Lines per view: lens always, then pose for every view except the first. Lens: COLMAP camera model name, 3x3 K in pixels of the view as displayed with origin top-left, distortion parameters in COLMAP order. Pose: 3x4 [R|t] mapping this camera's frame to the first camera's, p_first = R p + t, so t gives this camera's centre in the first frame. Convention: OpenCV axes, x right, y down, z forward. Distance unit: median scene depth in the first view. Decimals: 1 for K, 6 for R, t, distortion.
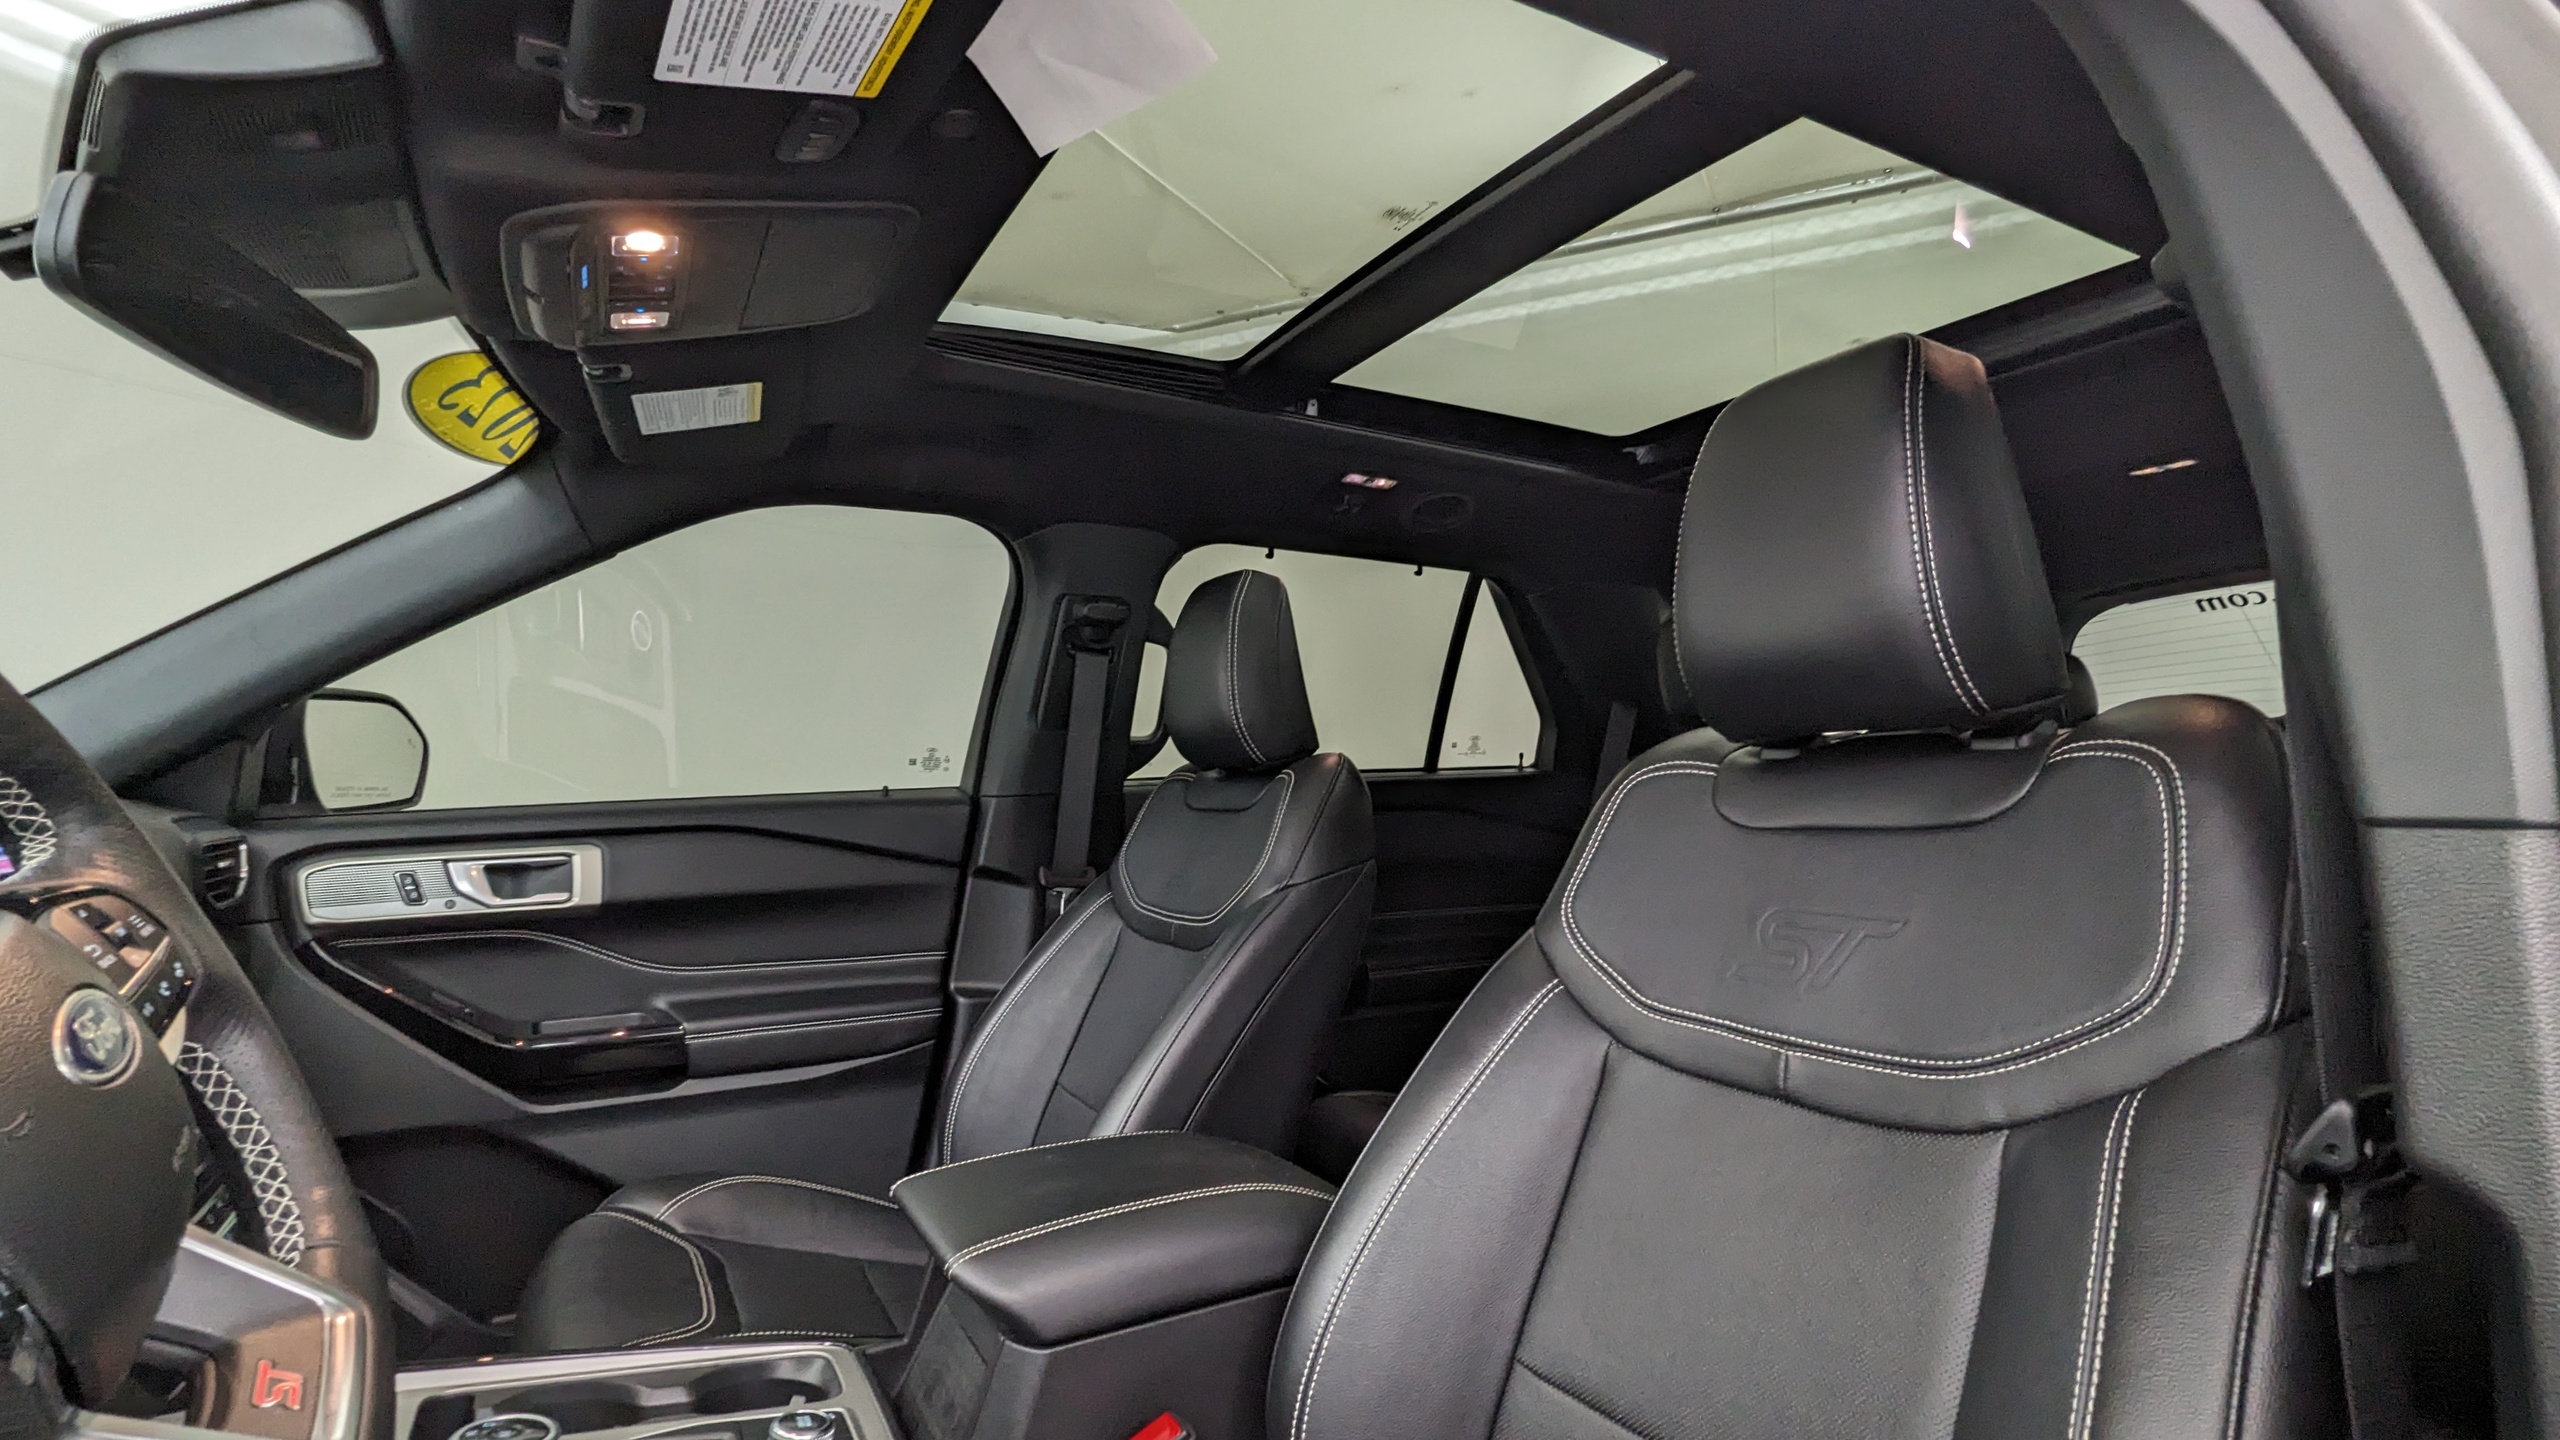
lens RADIAL K [[1252.4, 0, 1269.7], [0, 1252.4, 857.8], [0, 0, 1]] dist [-0.000490, -0.000714]
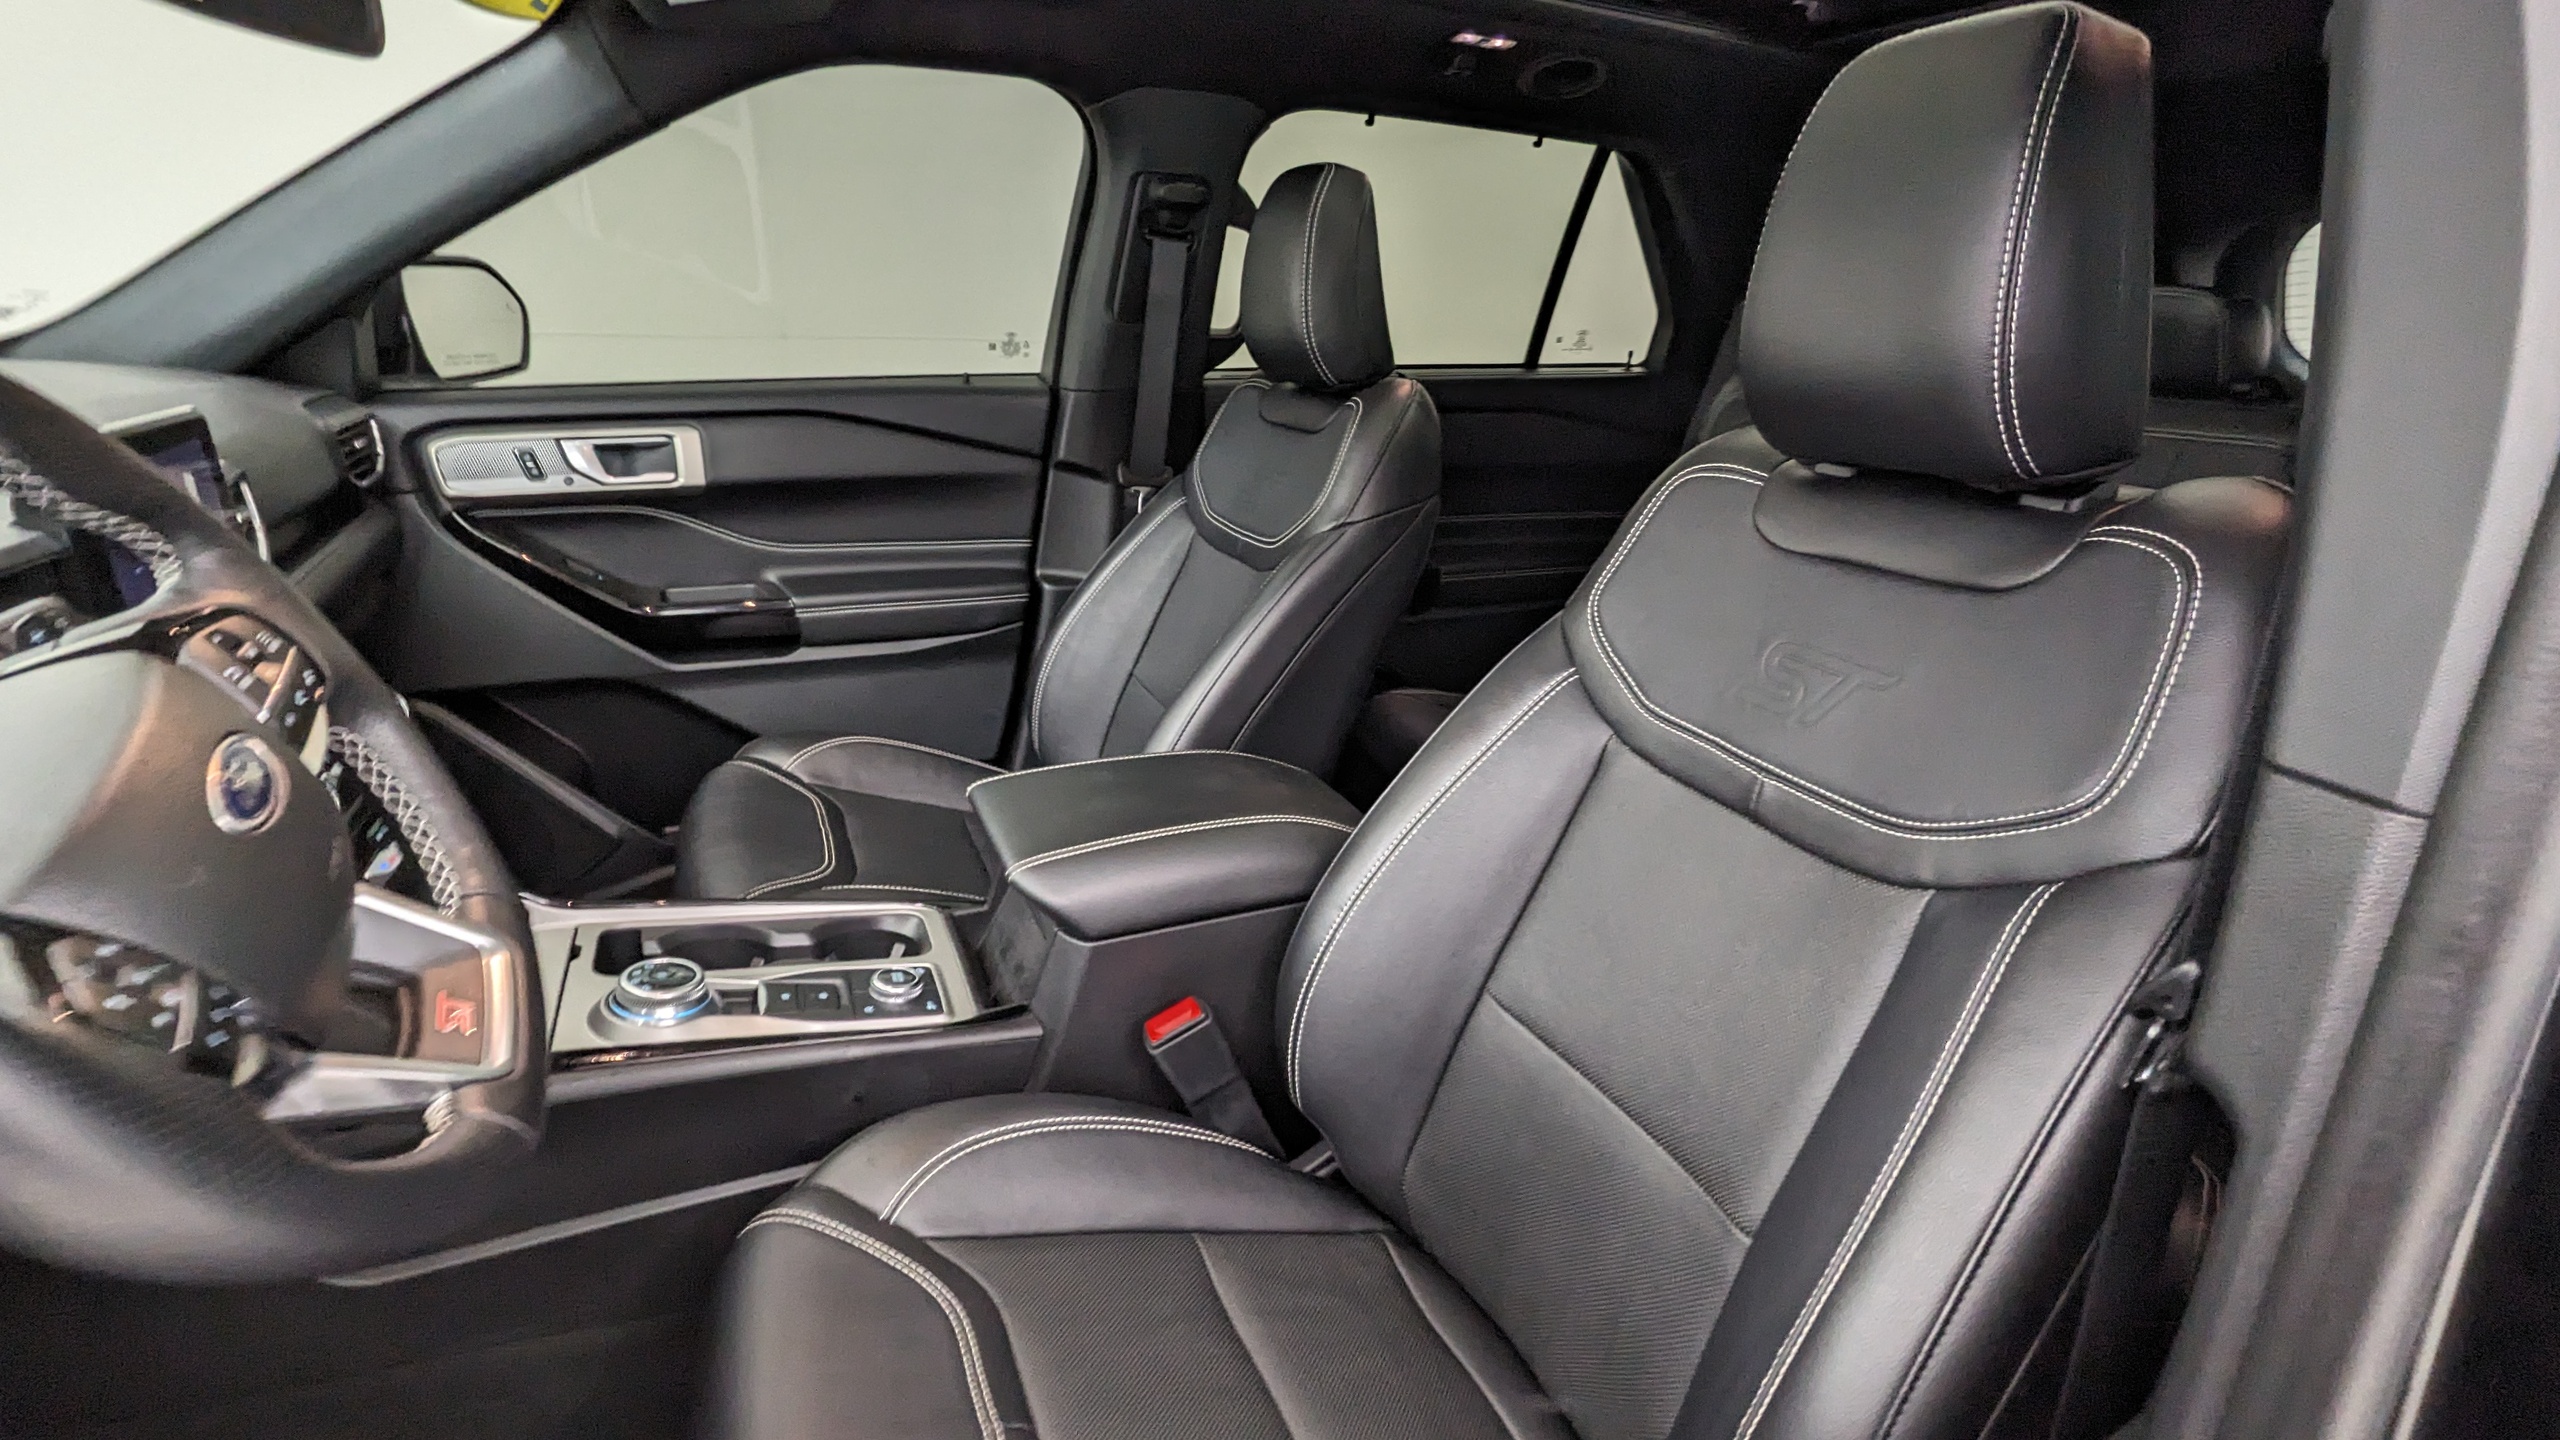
lens RADIAL K [[1201.3, 0, 1278.7], [0, 1201.3, 841.4], [0, 0, 1]] dist [-0.000730, -0.000615]
pose [[0.993050, 0.090835, -0.074841, 0.055750], [-0.055845, 0.923404, 0.379746, -0.103791], [0.103602, -0.372927, 0.922058, -0.001991]]
